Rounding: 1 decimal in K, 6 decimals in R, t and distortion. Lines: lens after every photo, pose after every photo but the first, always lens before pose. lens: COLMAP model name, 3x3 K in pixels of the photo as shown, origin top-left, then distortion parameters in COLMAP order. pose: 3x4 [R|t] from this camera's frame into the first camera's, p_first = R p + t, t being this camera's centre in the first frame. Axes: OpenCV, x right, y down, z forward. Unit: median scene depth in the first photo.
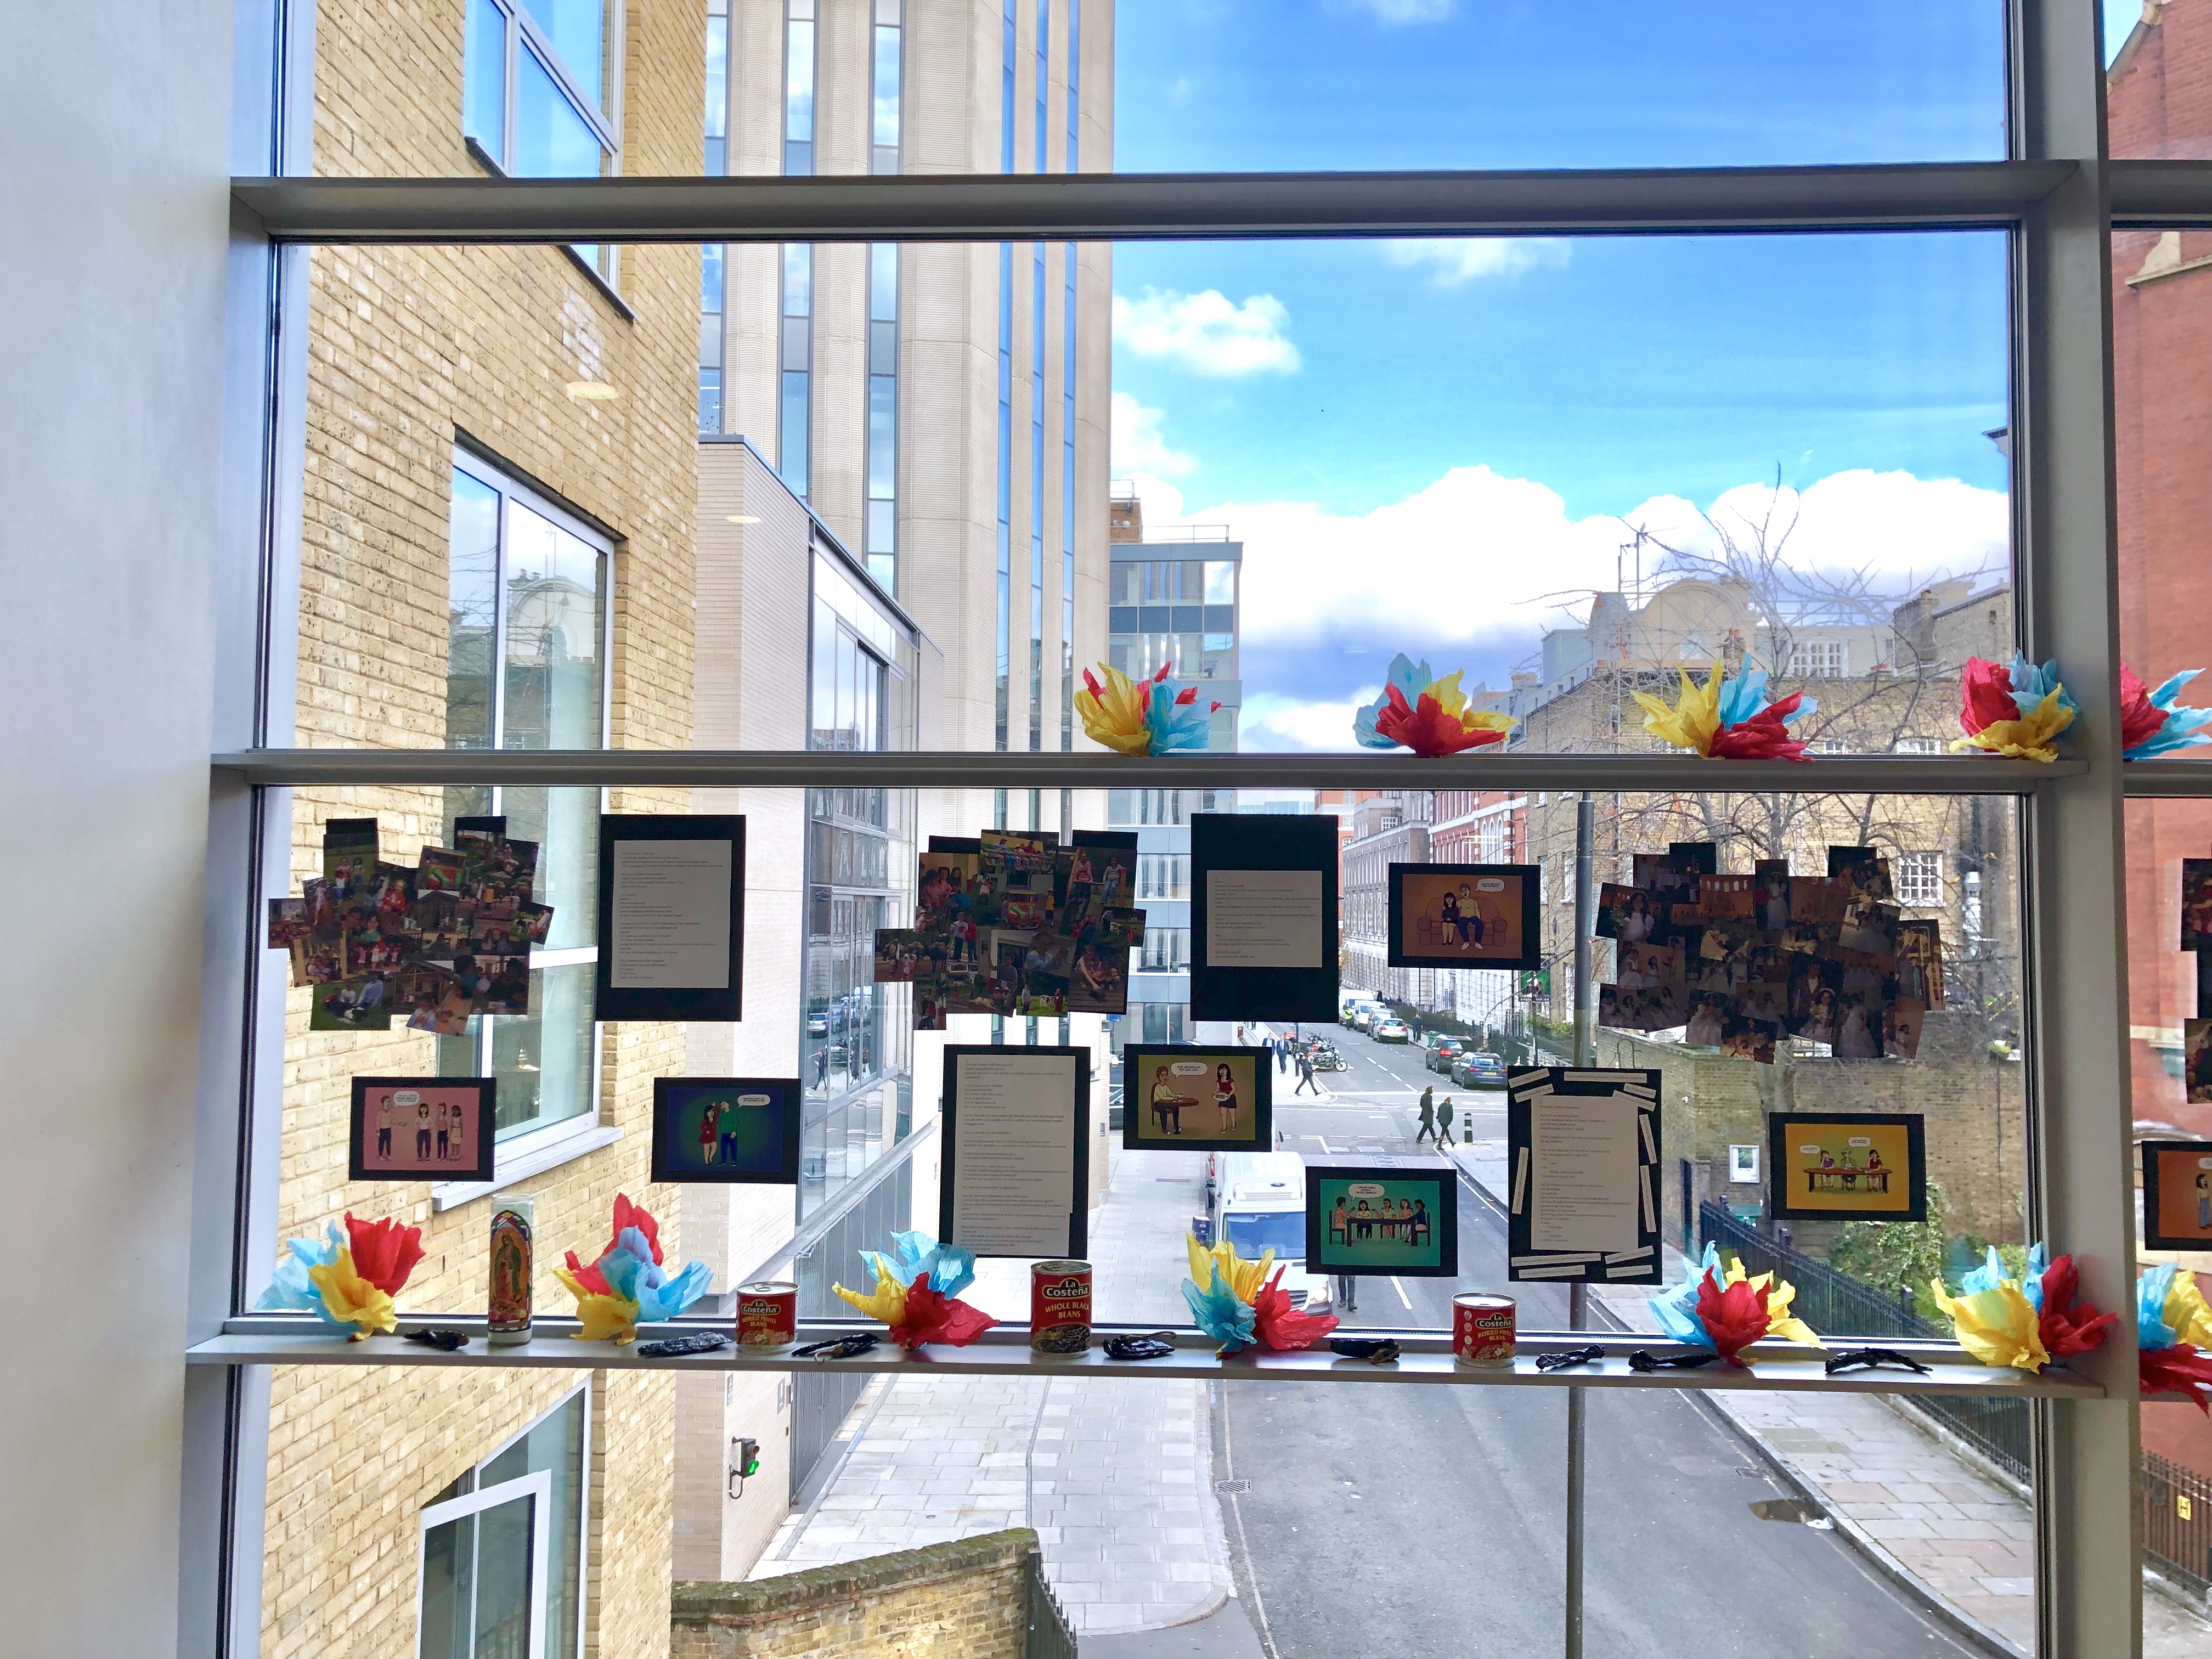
lens RADIAL K [[1789.5, 0, 1093.7], [0, 1789.5, 795.4], [0, 0, 1]] dist [0.036342, 0.001685]
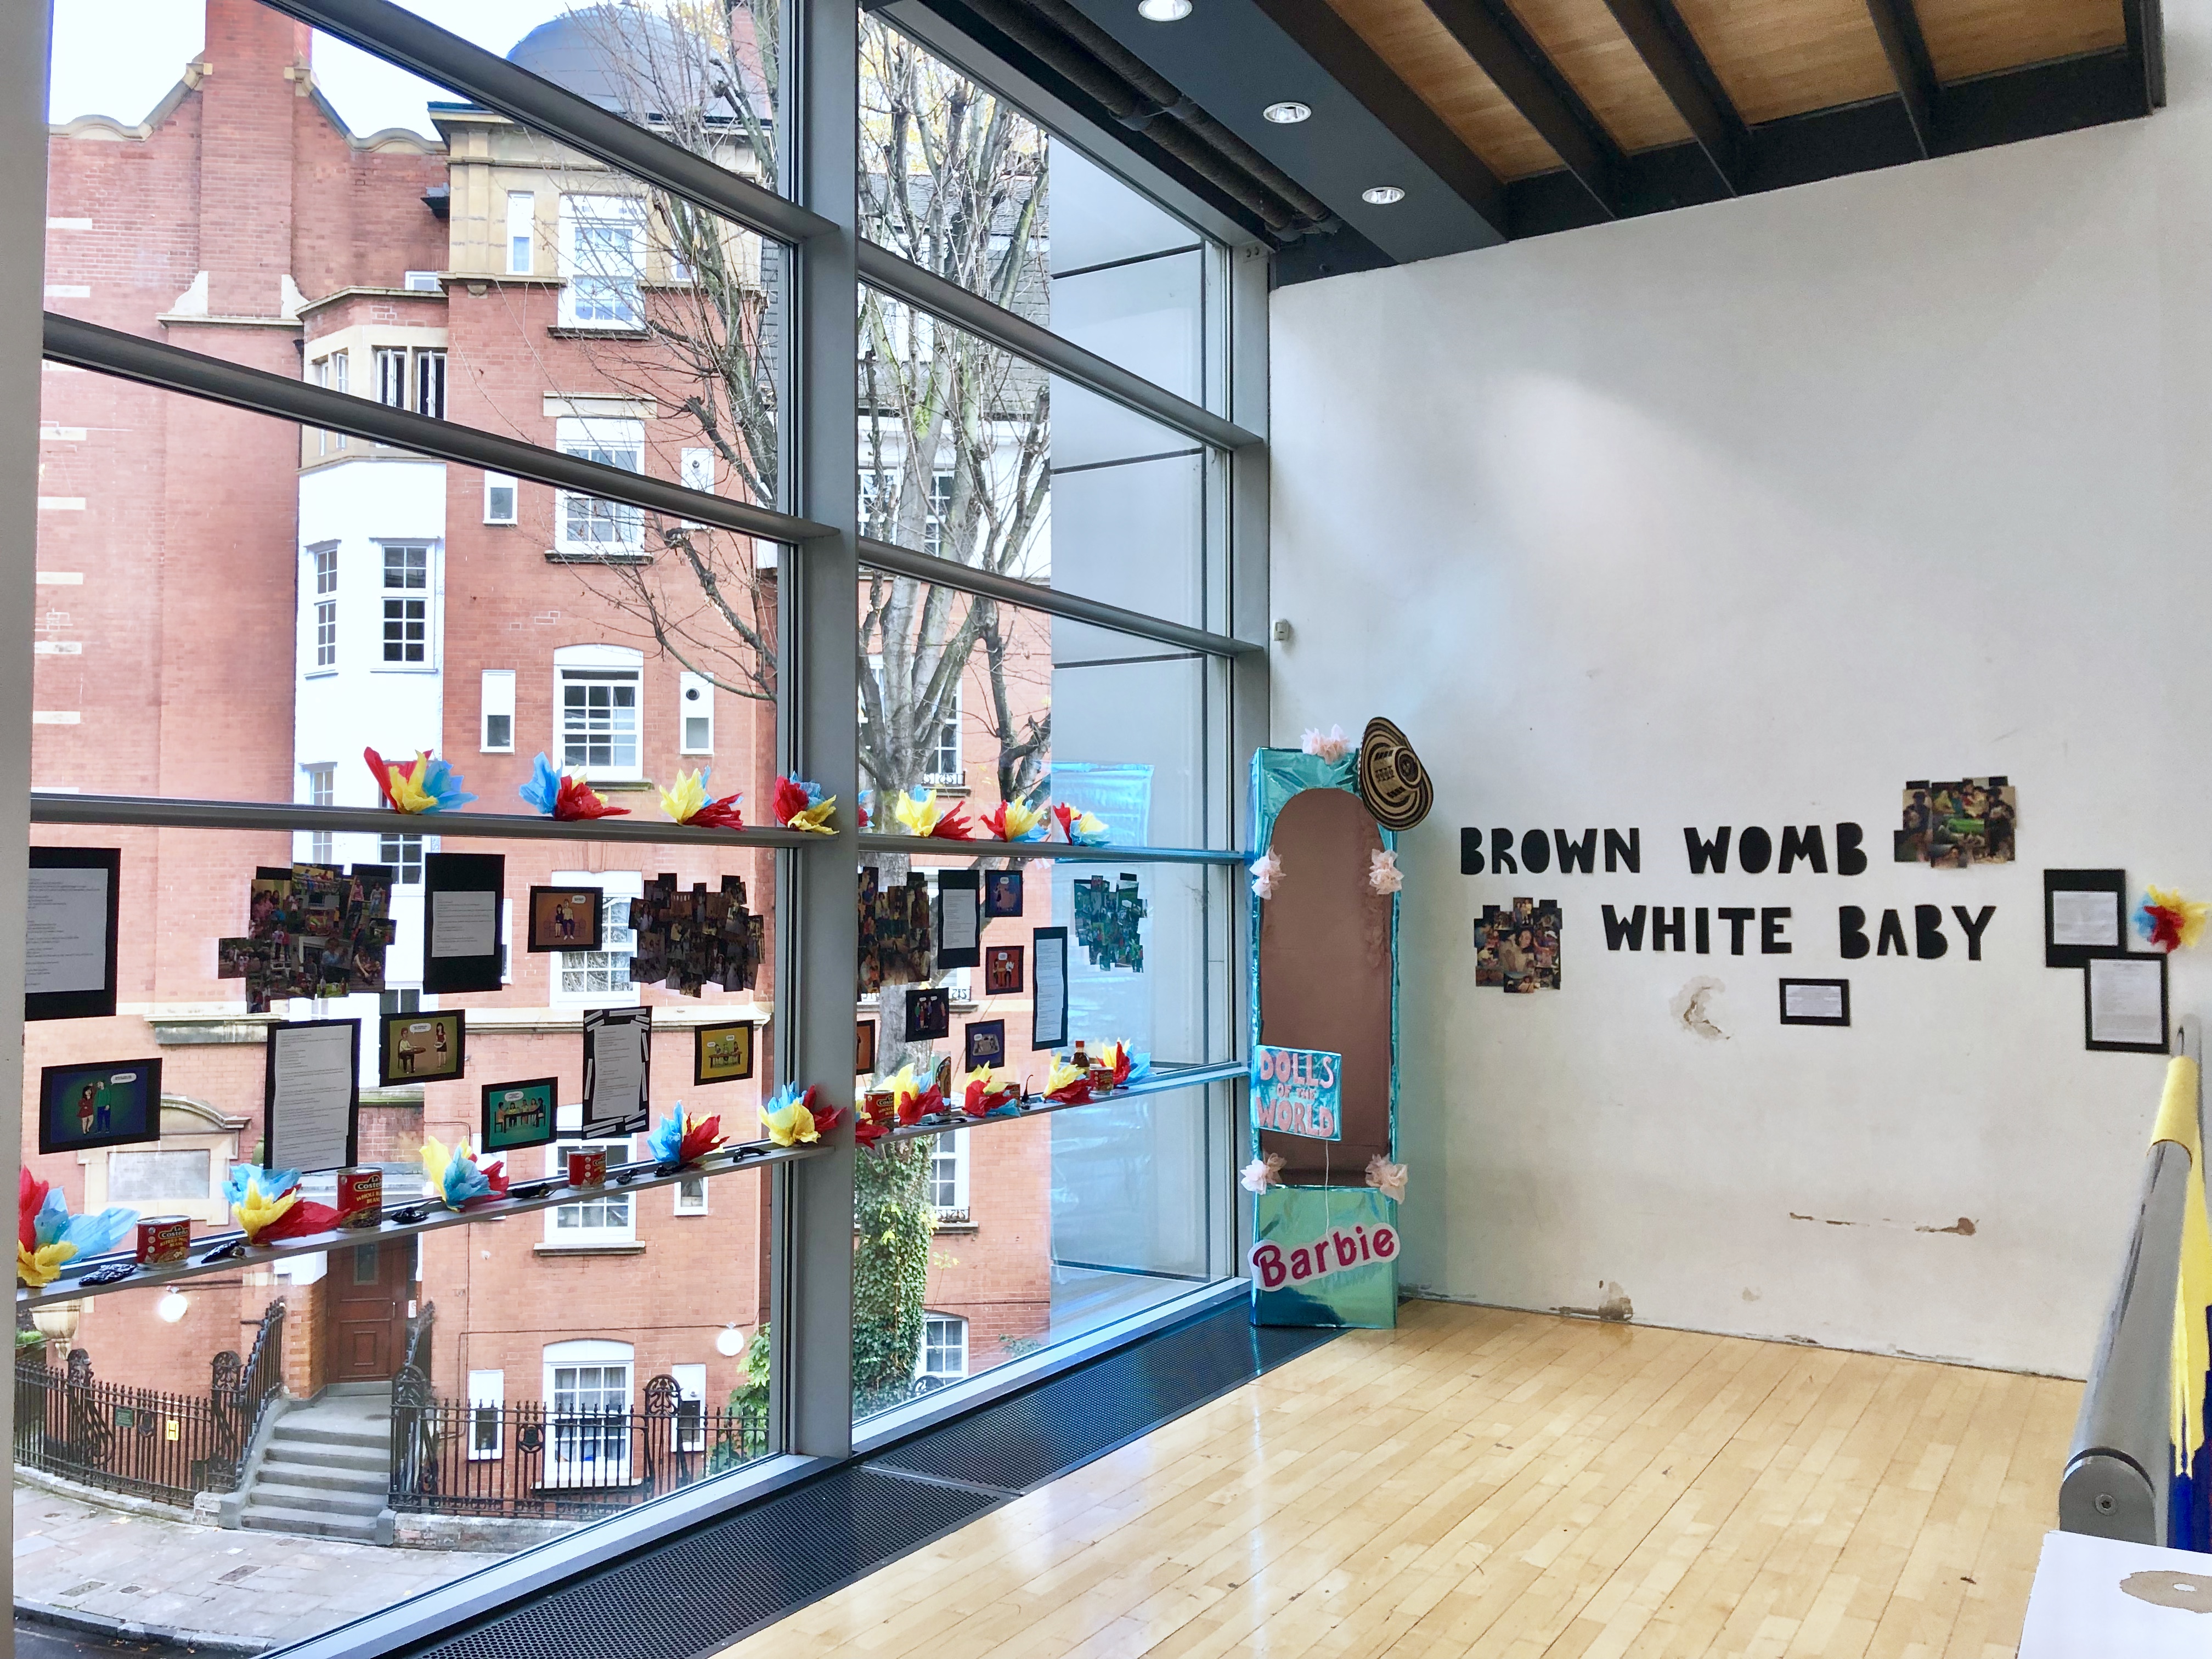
lens RADIAL K [[1804.1, 0, 1104.6], [0, 1804.1, 791.2], [0, 0, 1]] dist [0.038359, -0.051656]
pose [[0.477895, 0.041604, 0.877431, -0.274785], [-0.048061, 0.998620, -0.021174, -0.009920], [-0.877101, -0.032051, 0.479235, -0.054362]]
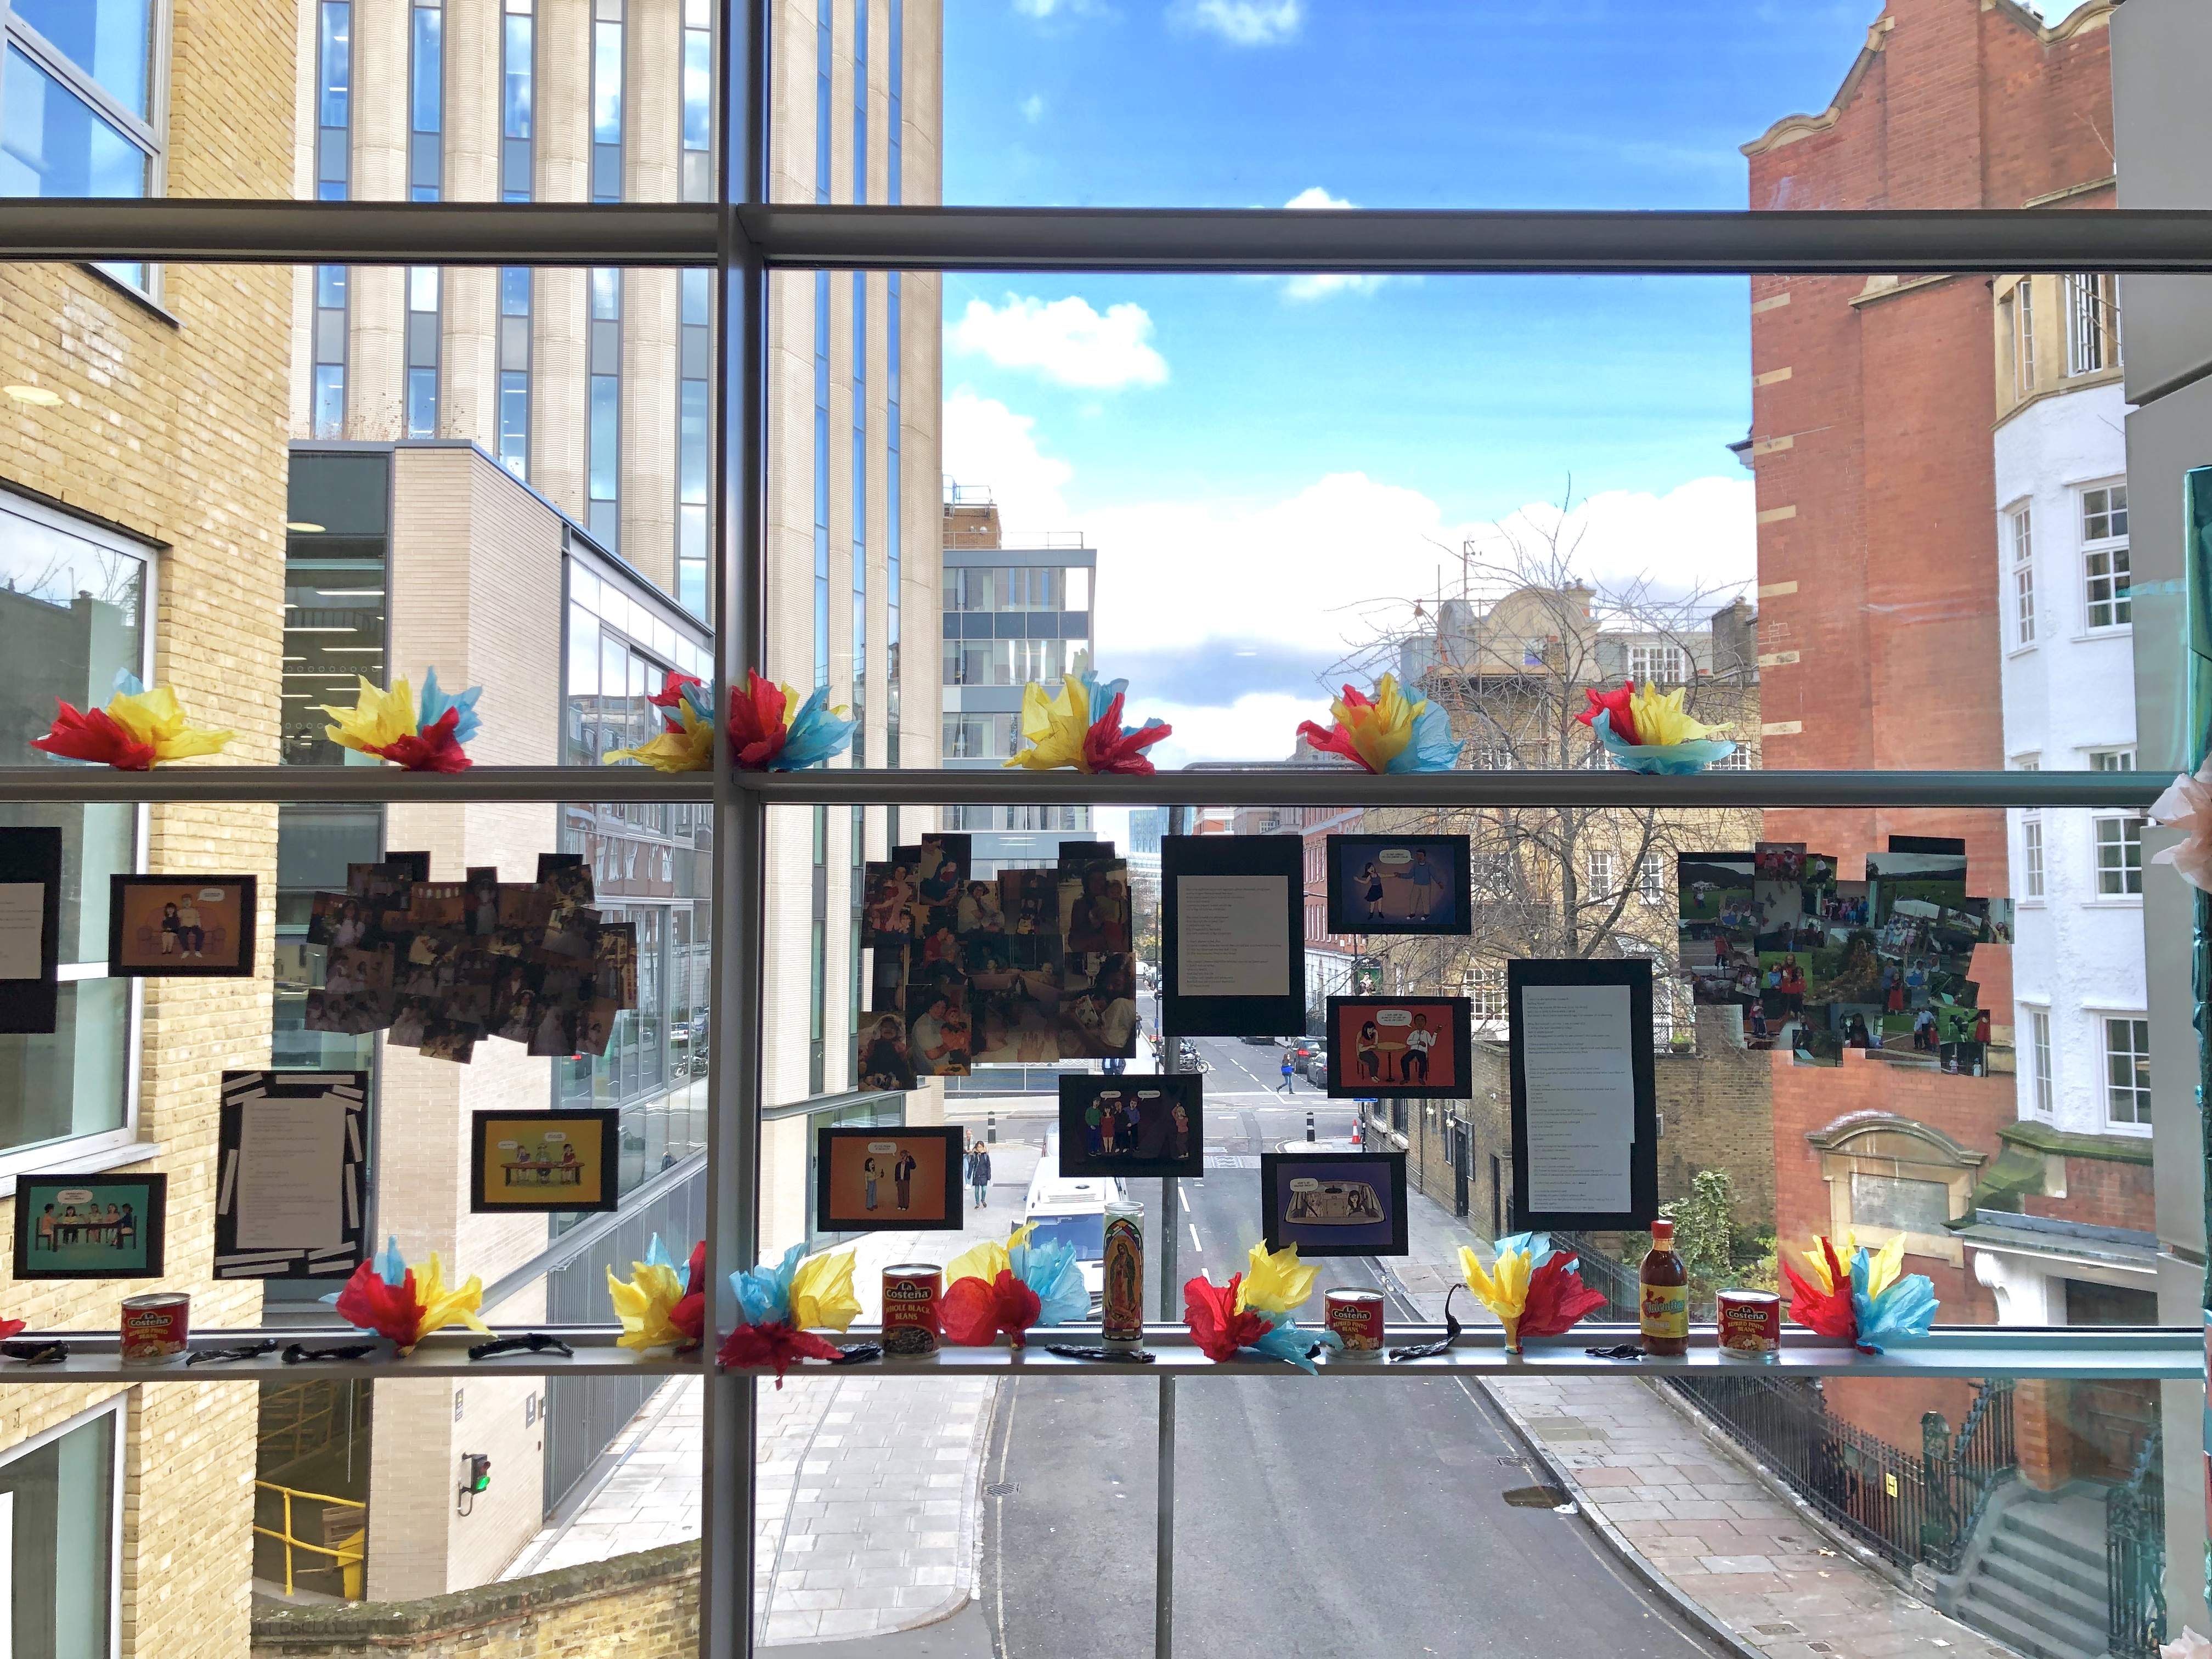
lens RADIAL K [[1789.5, 0, 1093.7], [0, 1789.5, 795.4], [0, 0, 1]] dist [0.036342, 0.001685]
pose [[0.998688, -0.005562, 0.050913, 0.187124], [0.005710, 0.999980, -0.002765, -0.000280], [-0.050897, 0.003052, 0.998699, -0.015918]]
